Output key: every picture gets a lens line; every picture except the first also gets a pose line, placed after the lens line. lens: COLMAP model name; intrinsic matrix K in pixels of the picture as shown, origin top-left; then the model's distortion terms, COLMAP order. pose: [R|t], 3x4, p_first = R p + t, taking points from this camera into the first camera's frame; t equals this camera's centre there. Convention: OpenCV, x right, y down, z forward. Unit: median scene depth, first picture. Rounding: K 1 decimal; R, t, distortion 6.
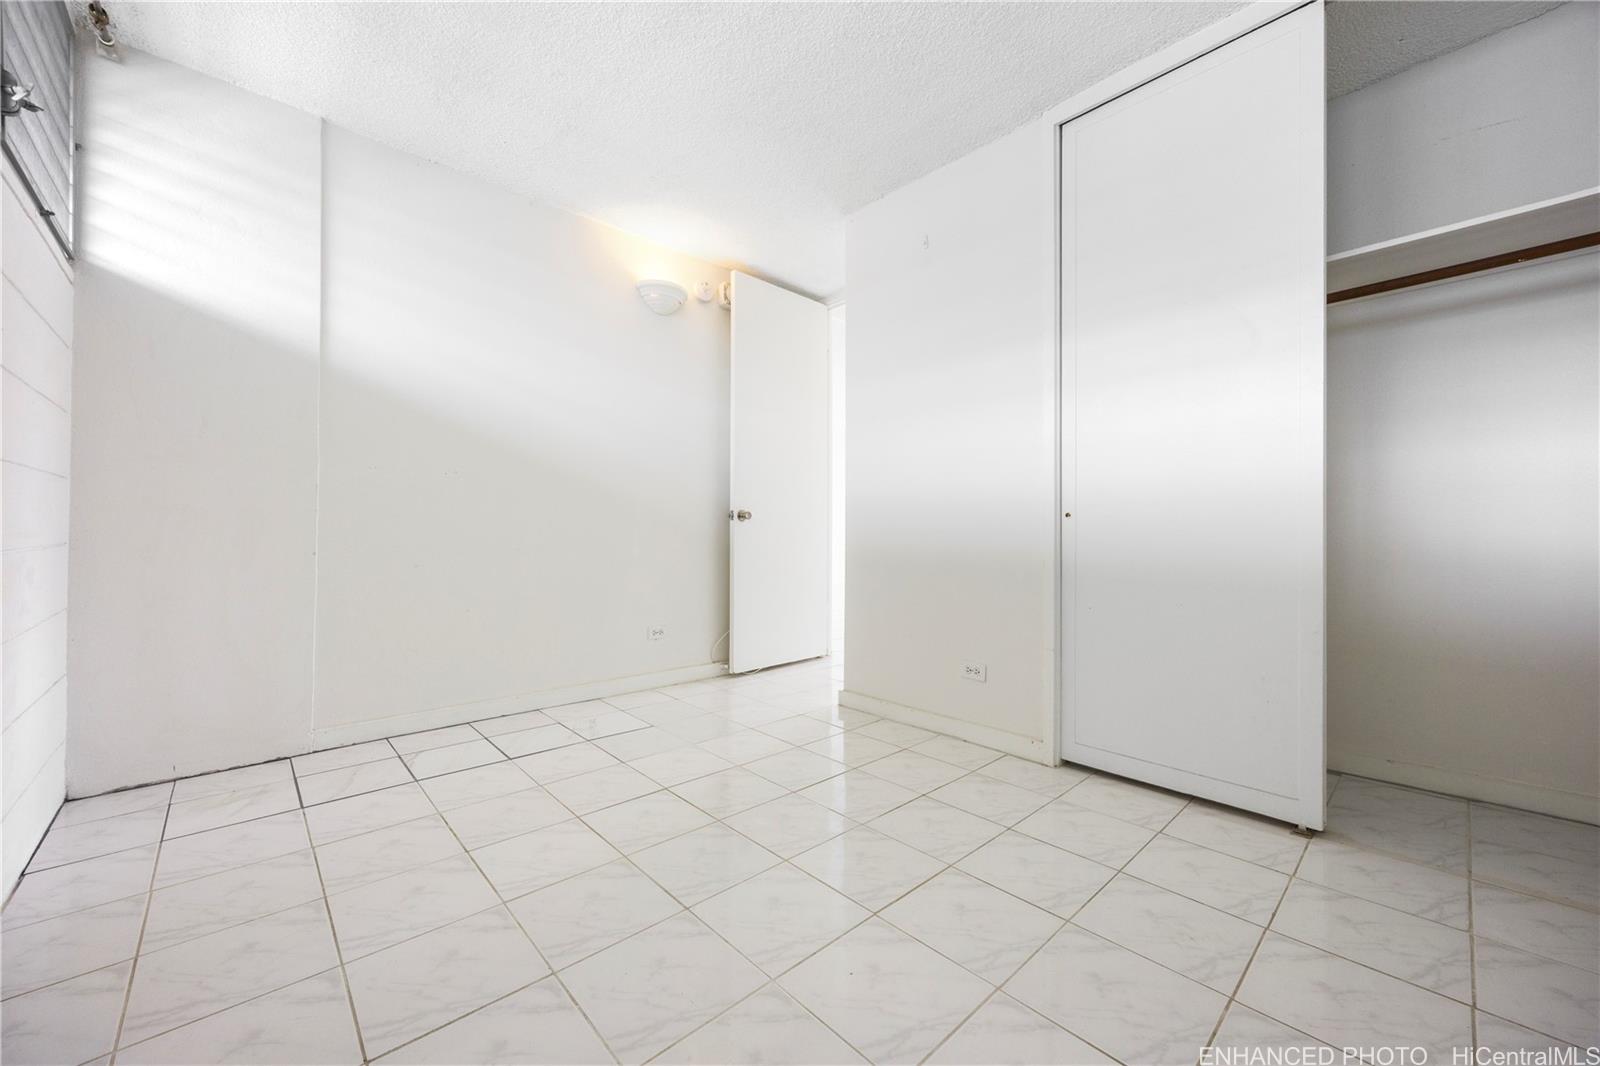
lens RADIAL K [[615.0, 0, 796.8], [0, 615.0, 529.3], [0, 0, 1]] dist [-0.000629, -0.000225]
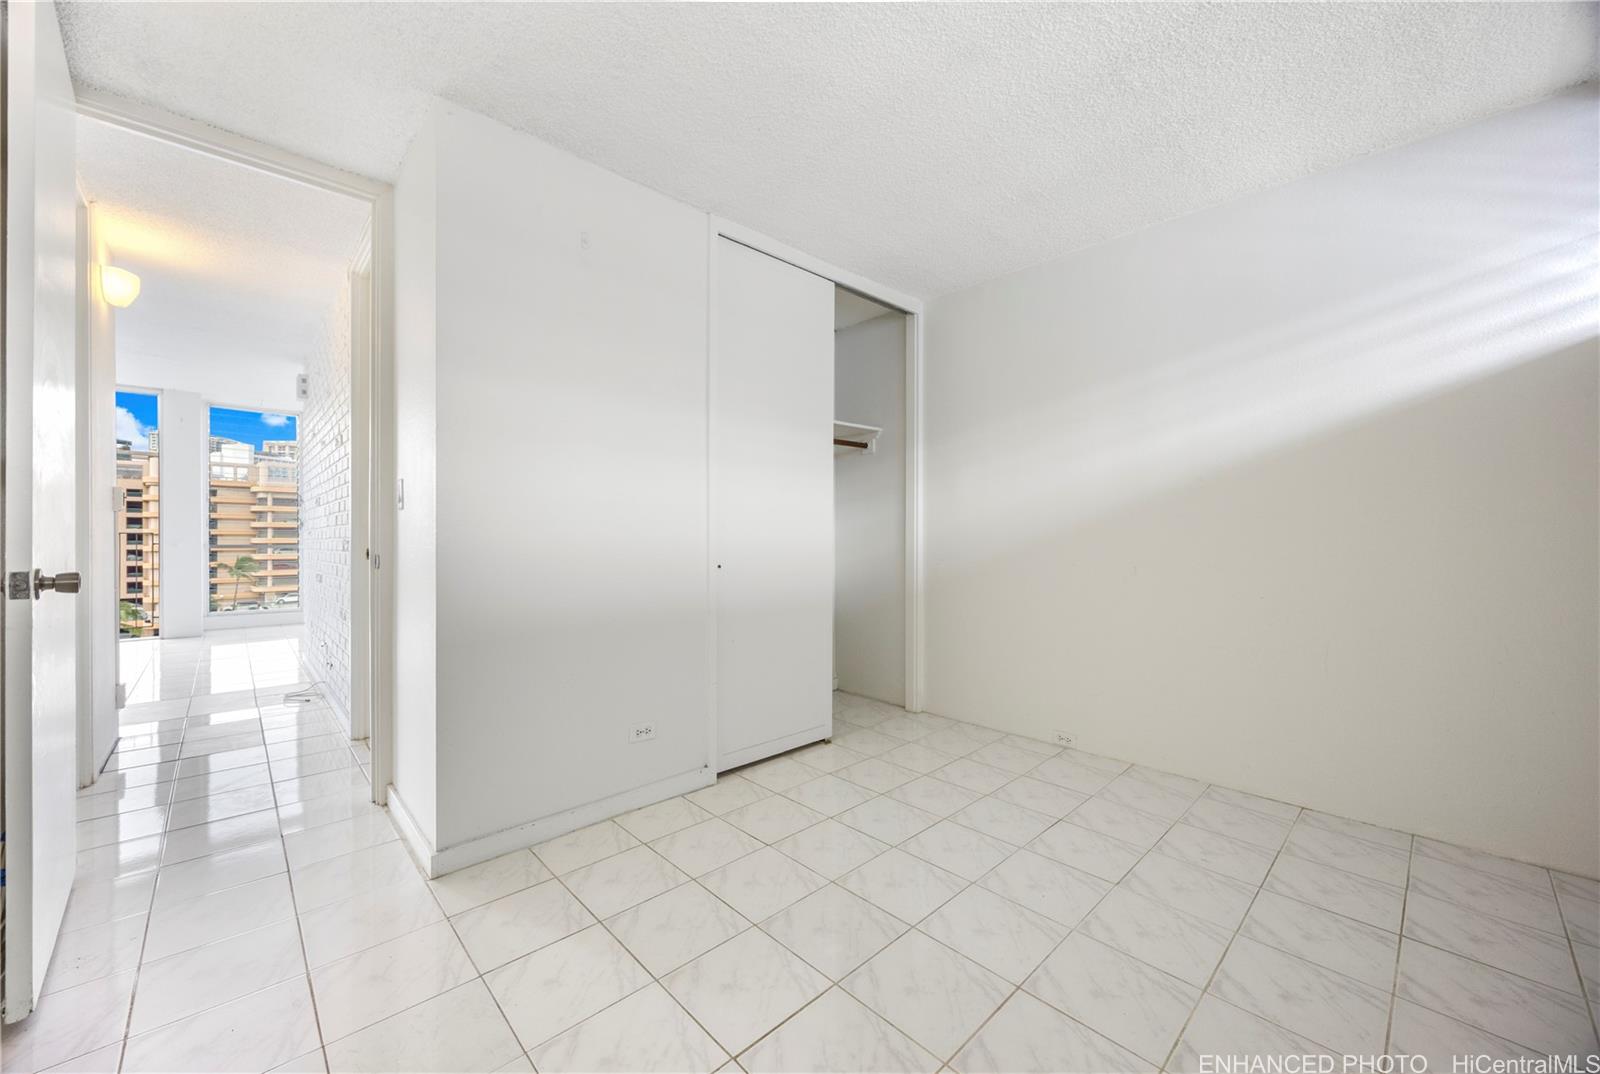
lens RADIAL K [[613.9, 0, 794.9], [0, 613.9, 531.0], [0, 0, 1]] dist [-0.020421, 0.000012]
pose [[0.001767, -0.003062, 0.999994, -0.881497], [0.002294, 0.999993, 0.003058, -0.109850], [-0.999996, 0.002288, 0.001774, 1.021324]]
